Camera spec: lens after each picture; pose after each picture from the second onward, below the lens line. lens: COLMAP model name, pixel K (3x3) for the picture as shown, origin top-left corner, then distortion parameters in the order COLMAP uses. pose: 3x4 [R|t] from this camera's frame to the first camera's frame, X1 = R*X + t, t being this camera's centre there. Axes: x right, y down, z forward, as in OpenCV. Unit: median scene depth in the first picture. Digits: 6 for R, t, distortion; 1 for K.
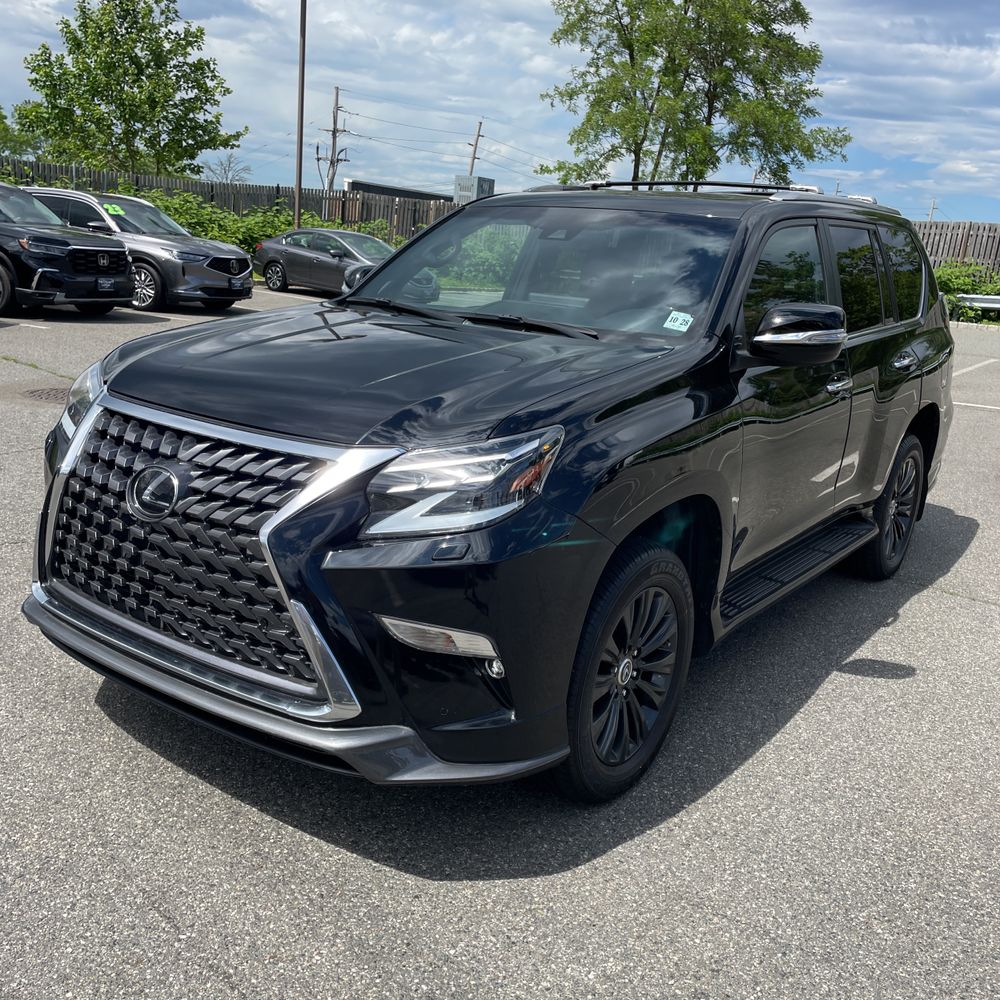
lens RADIAL K [[1028.9, 0, 504.5], [0, 1028.9, 496.9], [0, 0, 1]] dist [0.150934, -0.294733]
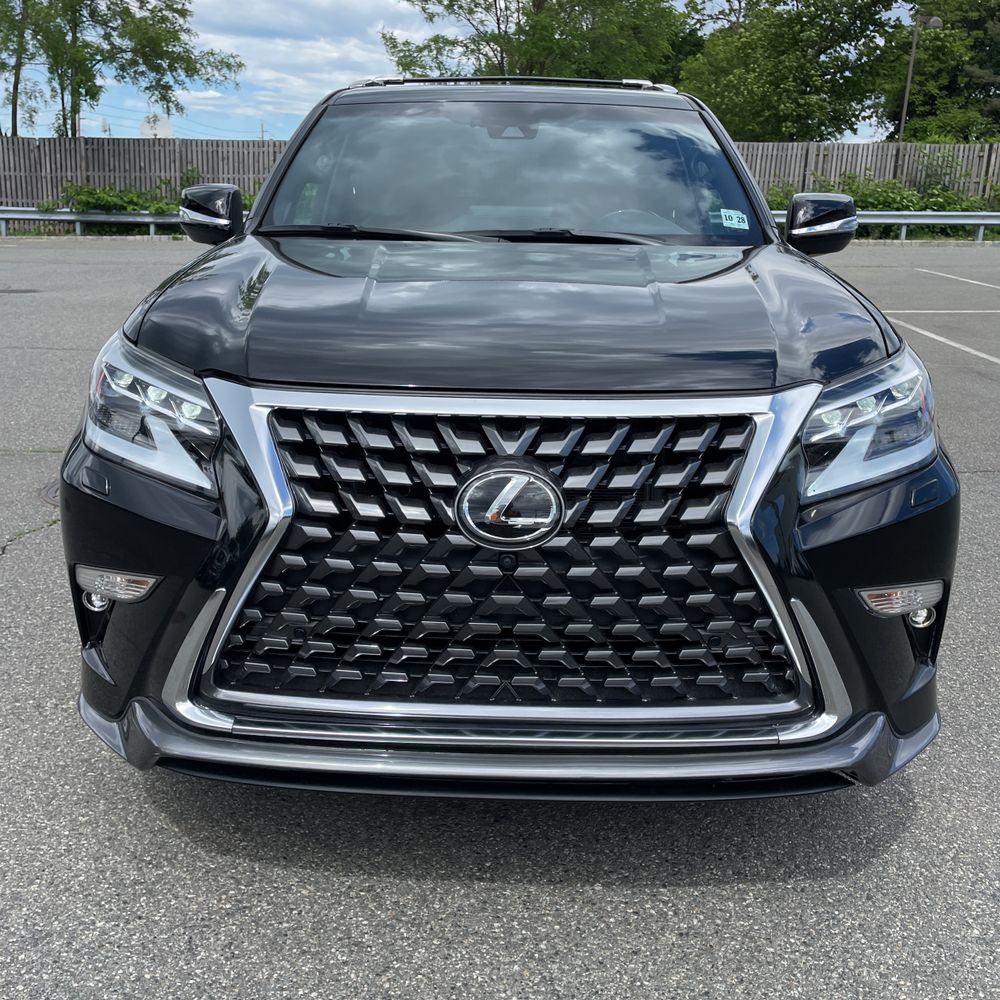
lens RADIAL K [[1028.4, 0, 495.3], [0, 1028.4, 501.7], [0, 0, 1]] dist [0.110406, -0.134115]
pose [[0.819359, -0.212137, 0.532588, -0.665472], [0.175675, 0.977232, 0.118978, -0.086493], [-0.545701, -0.003924, 0.837971, 0.406593]]
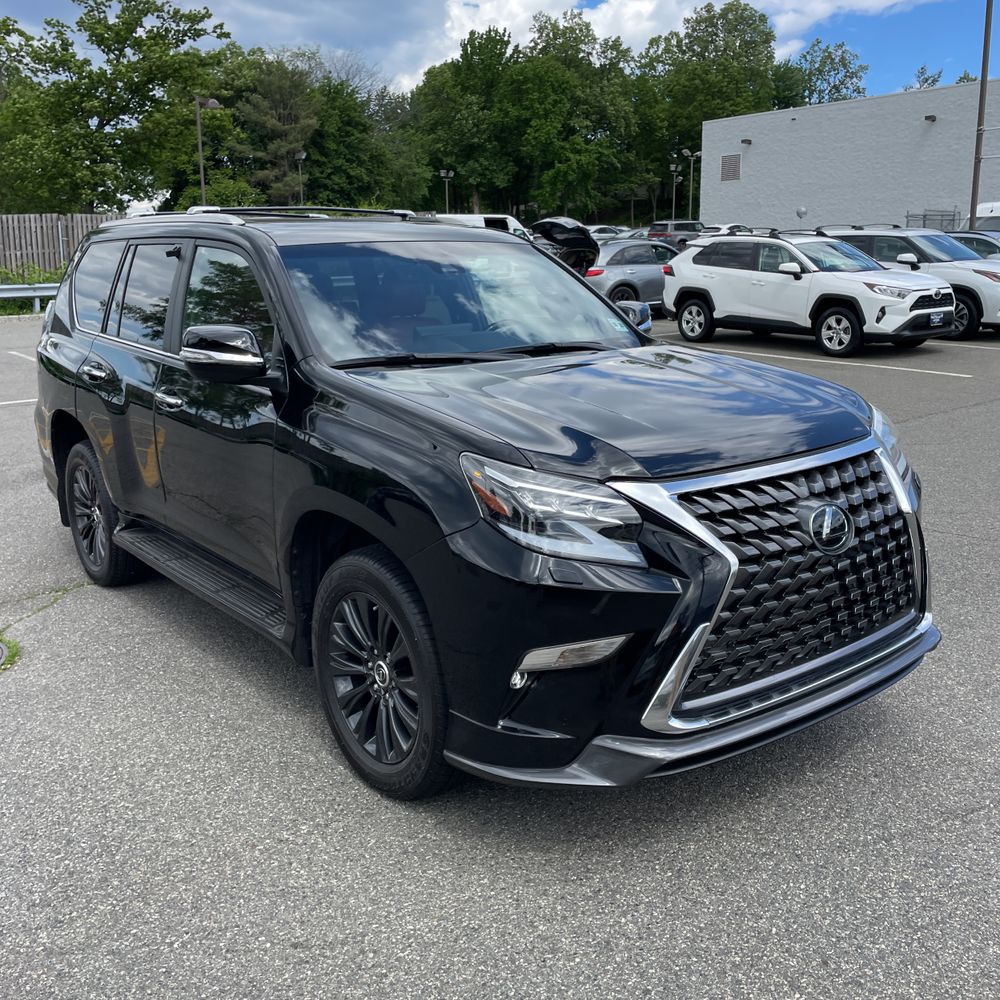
lens RADIAL K [[1028.4, 0, 495.3], [0, 1028.4, 501.7], [0, 0, 1]] dist [0.110406, -0.134115]
pose [[0.280703, -0.294897, 0.913368, -1.335612], [0.271717, 0.937115, 0.219058, -0.341619], [-0.920530, 0.186687, 0.343179, 0.890961]]
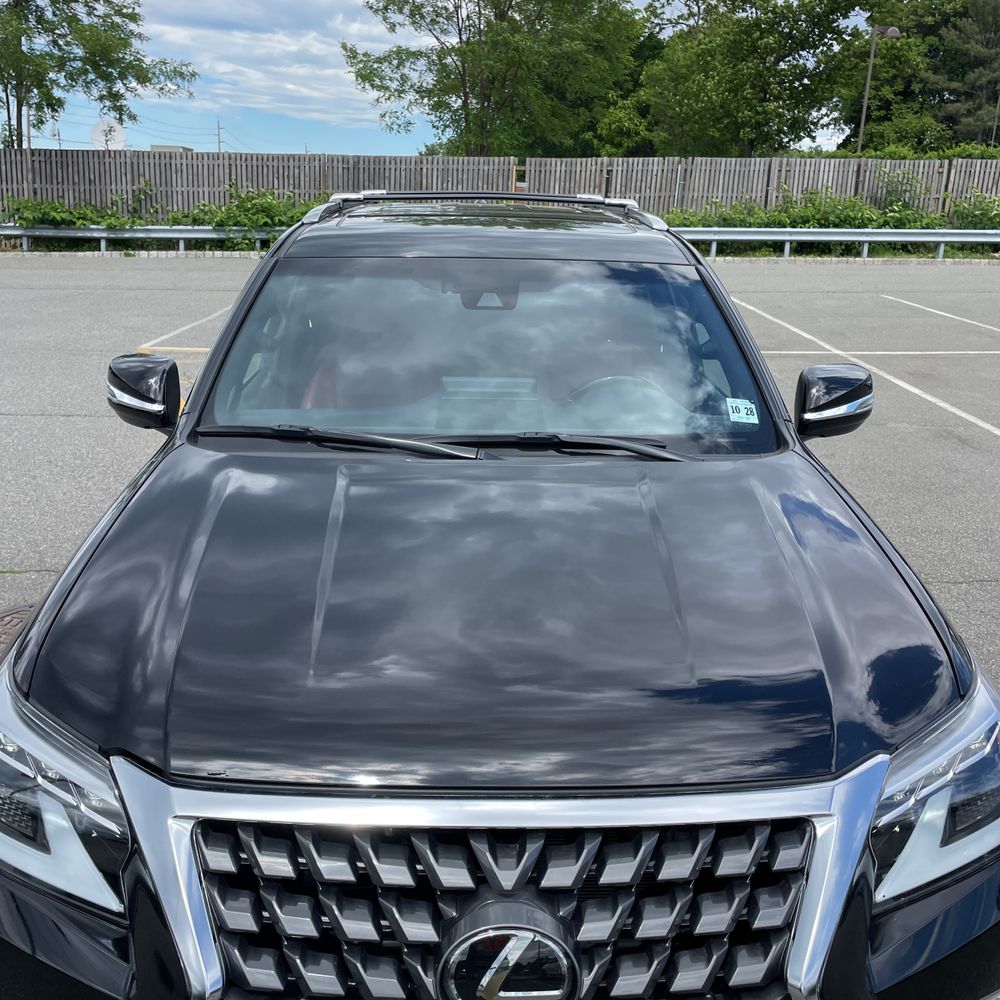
lens RADIAL K [[1022.2, 0, 500.0], [0, 1022.2, 500.0], [0, 0, 1]] dist [0.108617, -0.136647]
pose [[0.795229, -0.224145, 0.563356, -0.547367], [0.179124, 0.974535, 0.134893, -0.294855], [-0.579246, -0.006361, 0.815128, 0.540991]]
